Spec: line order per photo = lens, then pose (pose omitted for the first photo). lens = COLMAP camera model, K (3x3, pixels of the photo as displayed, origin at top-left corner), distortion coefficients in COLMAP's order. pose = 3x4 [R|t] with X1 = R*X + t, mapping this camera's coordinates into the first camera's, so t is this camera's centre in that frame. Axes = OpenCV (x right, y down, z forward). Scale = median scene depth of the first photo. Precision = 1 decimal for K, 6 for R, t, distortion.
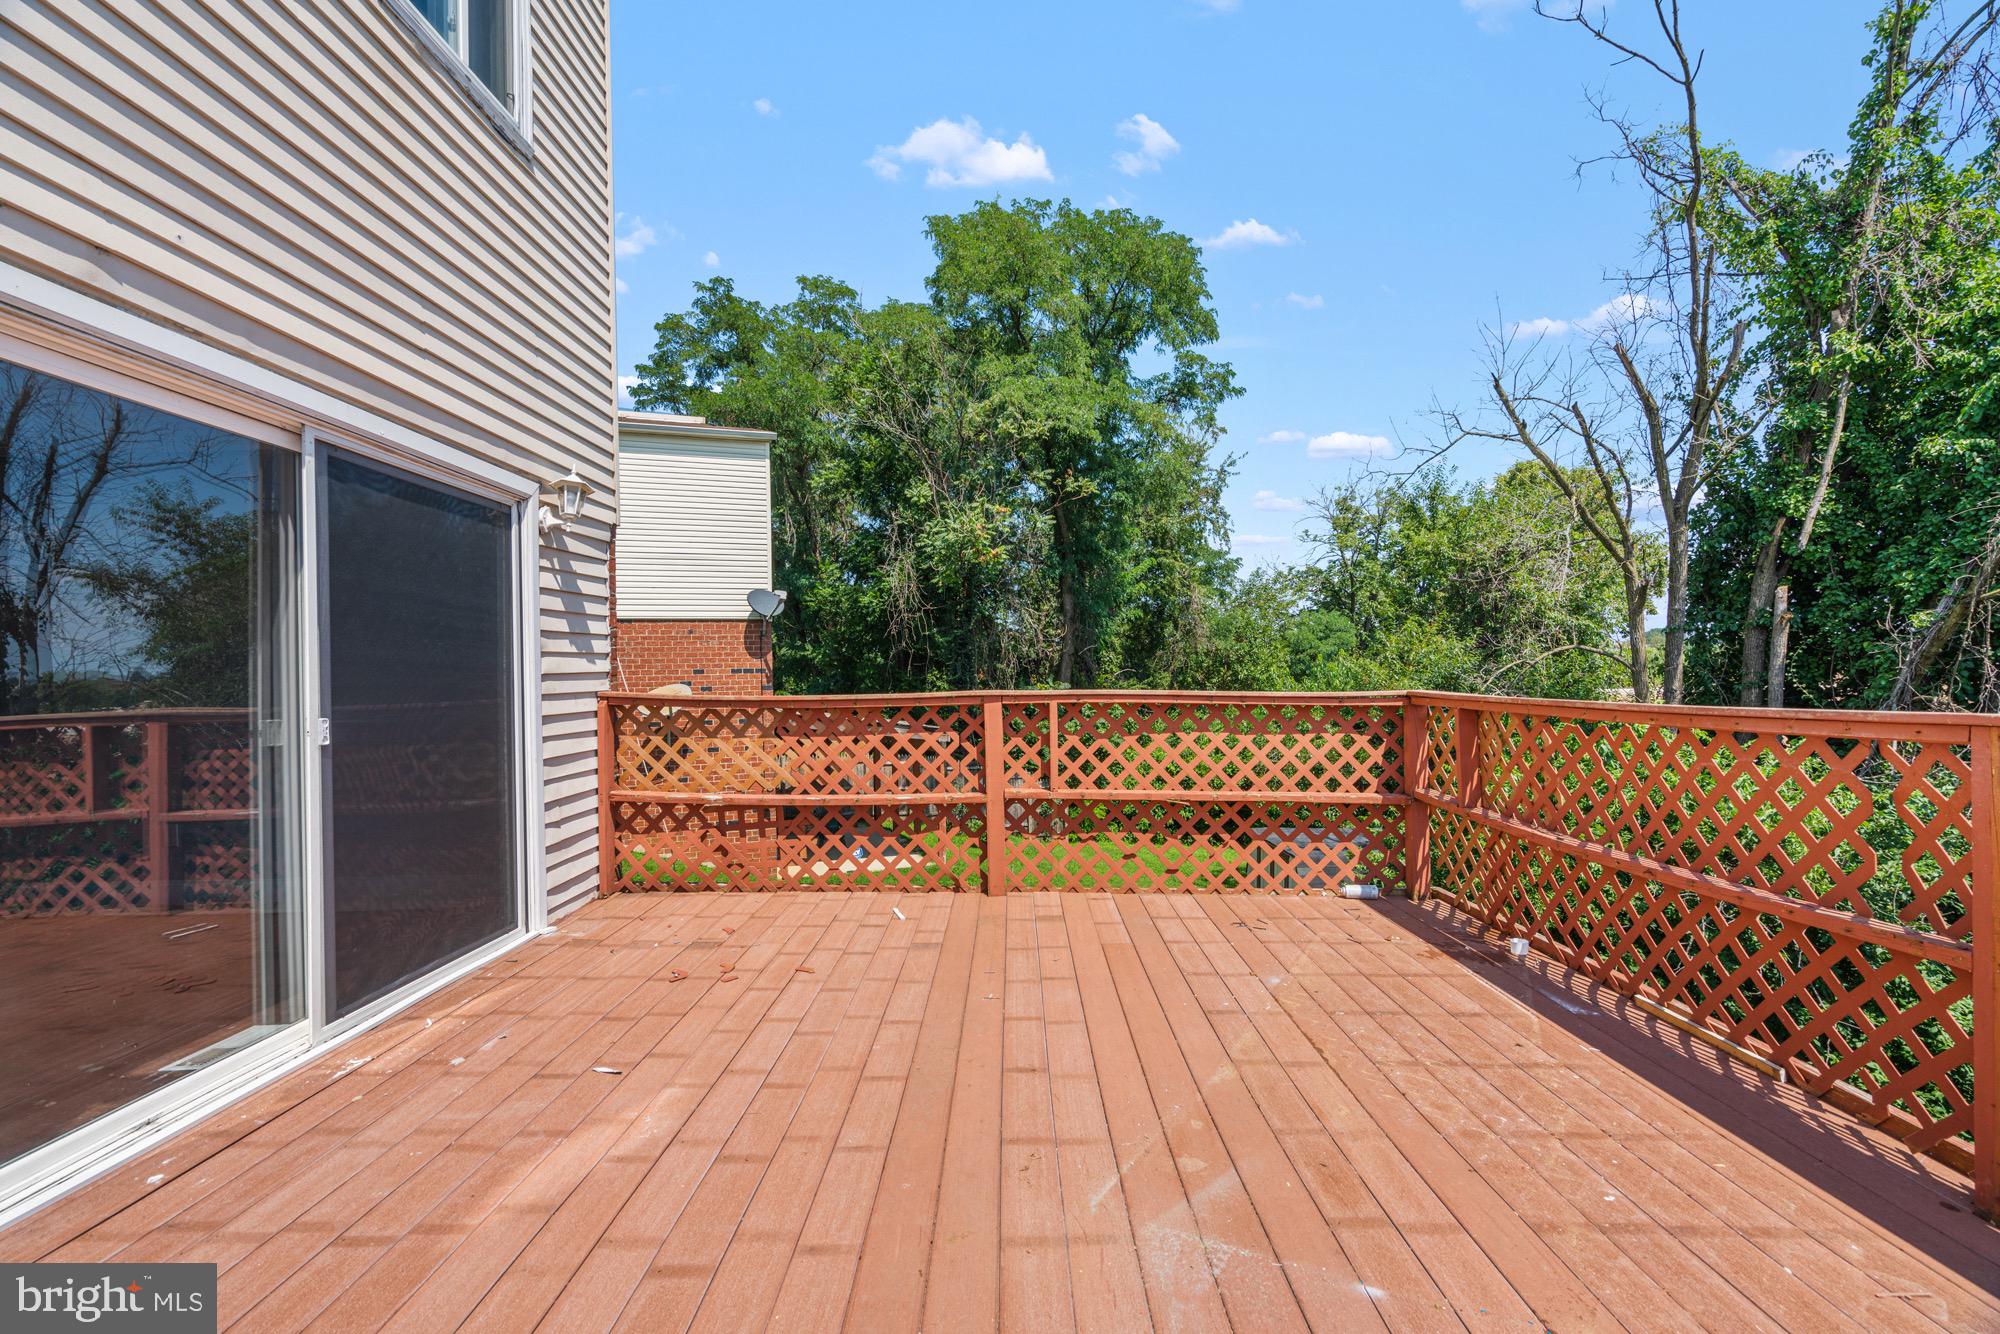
lens RADIAL K [[901.9, 0, 999.4], [0, 901.9, 675.1], [0, 0, 1]] dist [-0.004352, 0.002347]
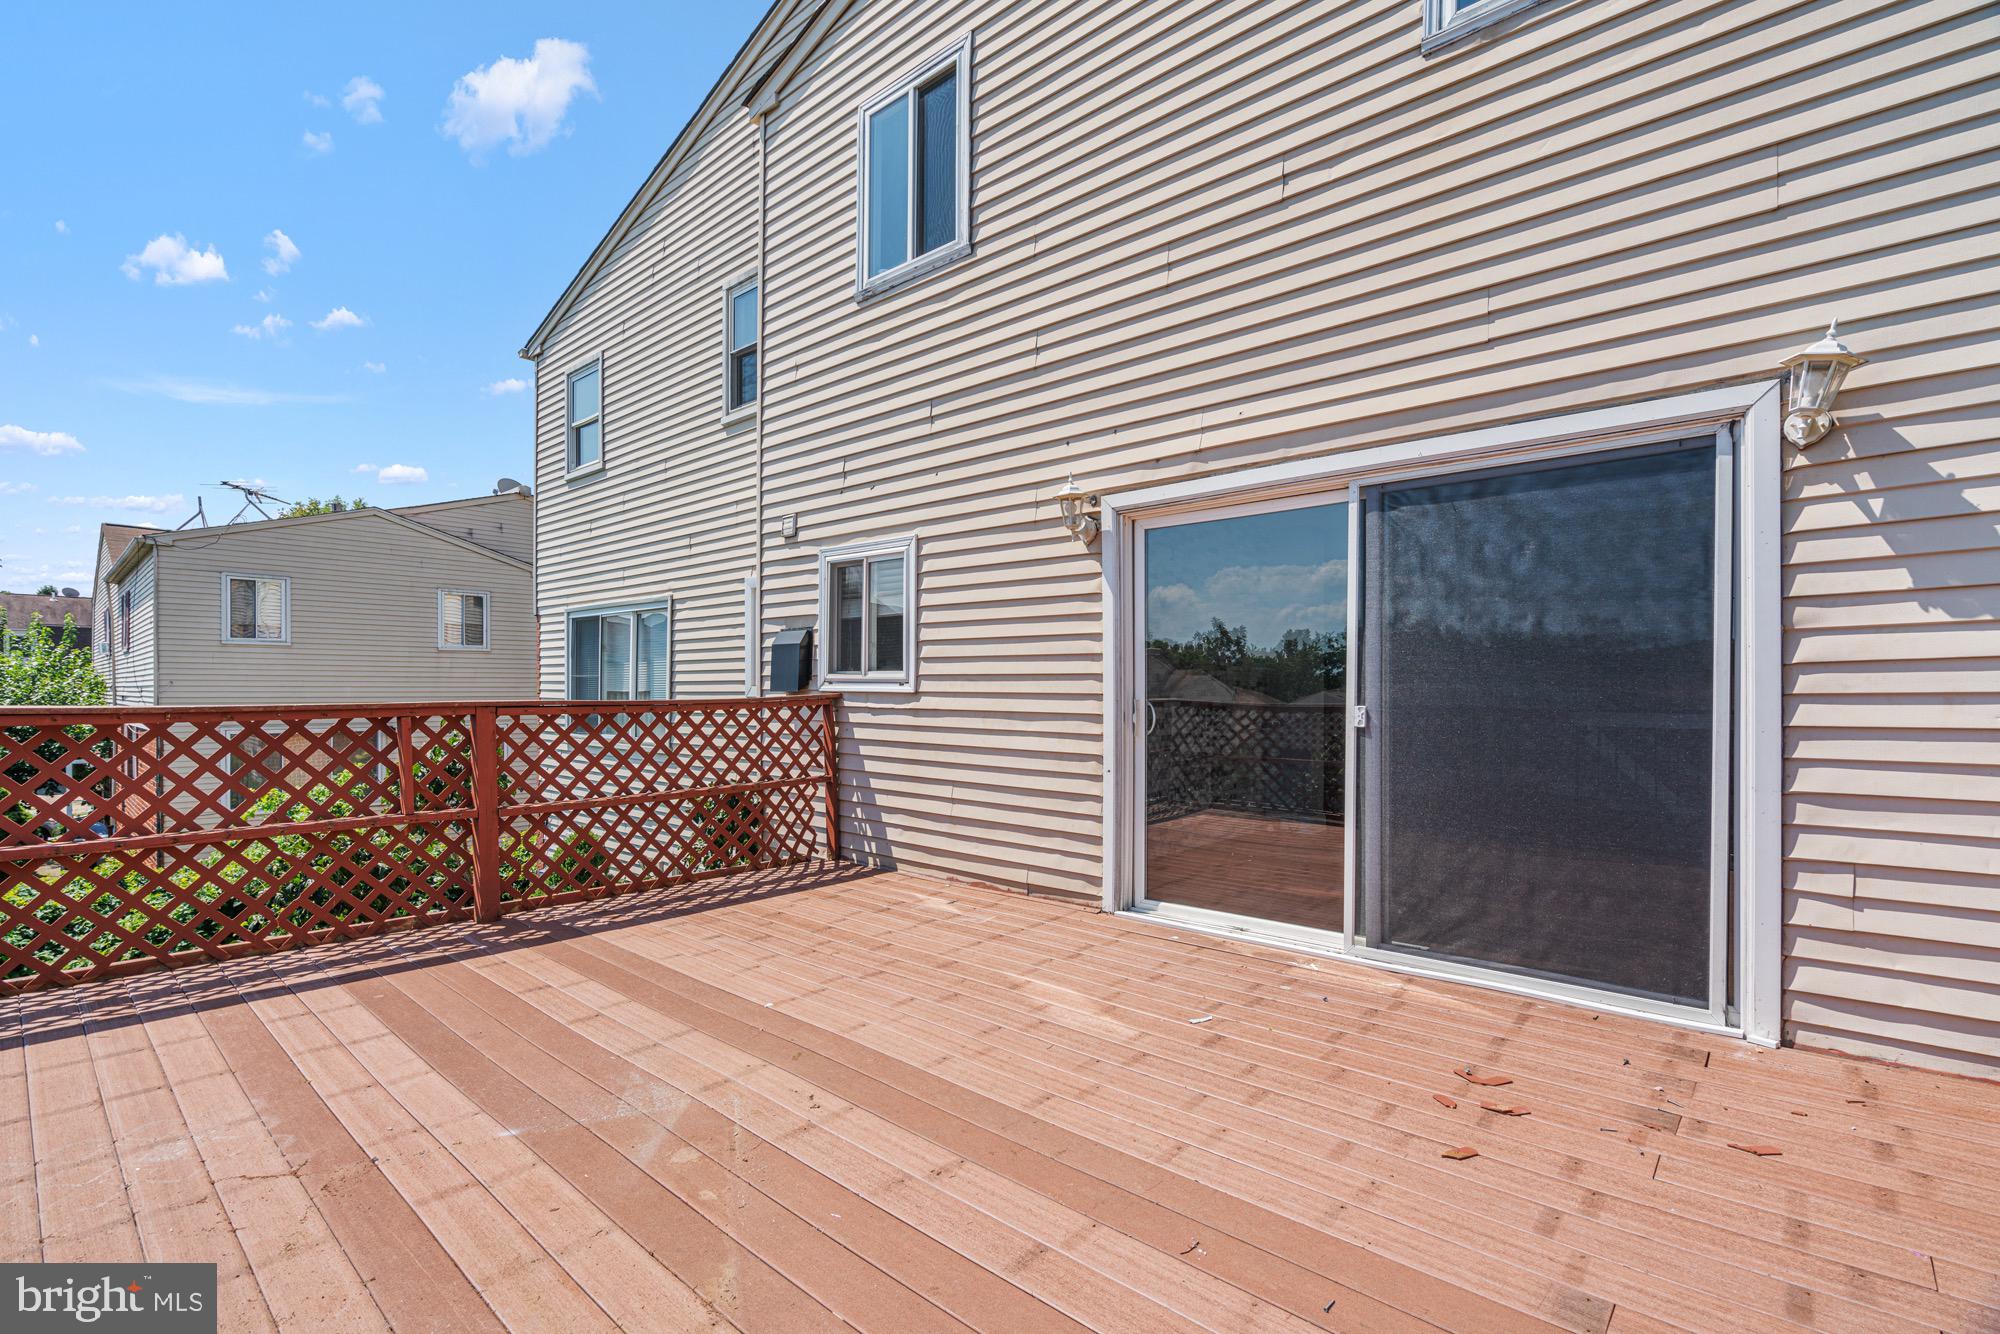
lens RADIAL K [[901.9, 0, 999.0], [0, 901.9, 674.4], [0, 0, 1]] dist [-0.004352, 0.002347]
pose [[-0.654718, 0.003303, -0.755866, 0.498462], [0.011467, 0.999919, -0.005563, 0.004988], [0.755786, -0.012309, -0.654703, 1.310924]]
